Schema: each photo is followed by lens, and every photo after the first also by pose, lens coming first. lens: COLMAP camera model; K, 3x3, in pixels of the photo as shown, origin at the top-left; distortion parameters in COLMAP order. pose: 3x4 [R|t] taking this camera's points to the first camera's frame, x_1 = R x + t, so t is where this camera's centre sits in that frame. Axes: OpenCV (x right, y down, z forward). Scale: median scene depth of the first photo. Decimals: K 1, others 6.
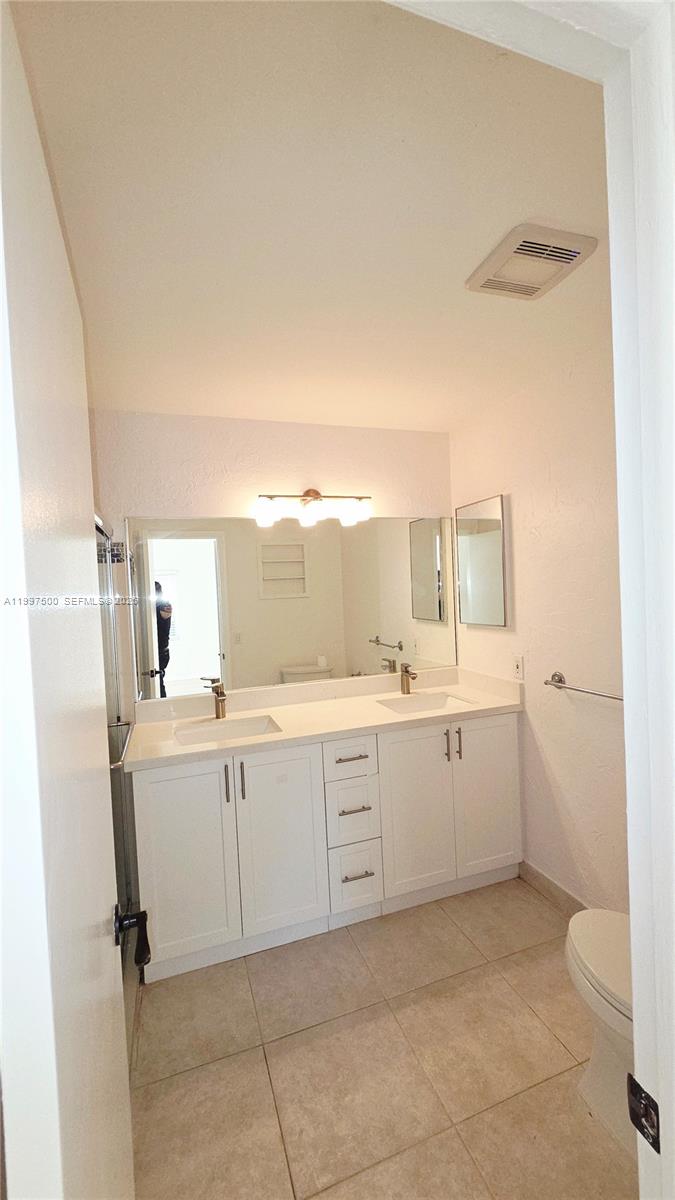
lens RADIAL K [[487.6, 0, 338.7], [0, 487.6, 603.1], [0, 0, 1]] dist [0.001268, 0.001100]
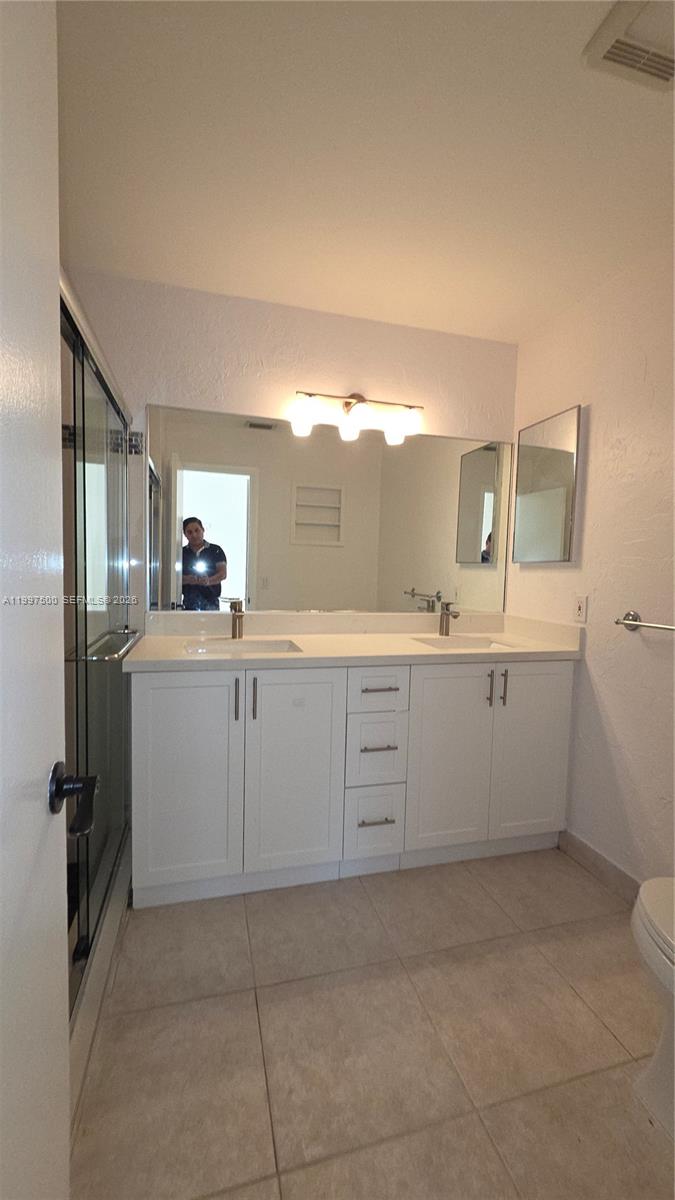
lens RADIAL K [[487.6, 0, 336.9], [0, 487.6, 602.1], [0, 0, 1]] dist [0.001268, 0.001100]
pose [[0.994916, 0.076323, -0.065704, -0.004415], [-0.073752, 0.996445, 0.040713, 0.129652], [0.068578, -0.035660, 0.997008, 0.126176]]
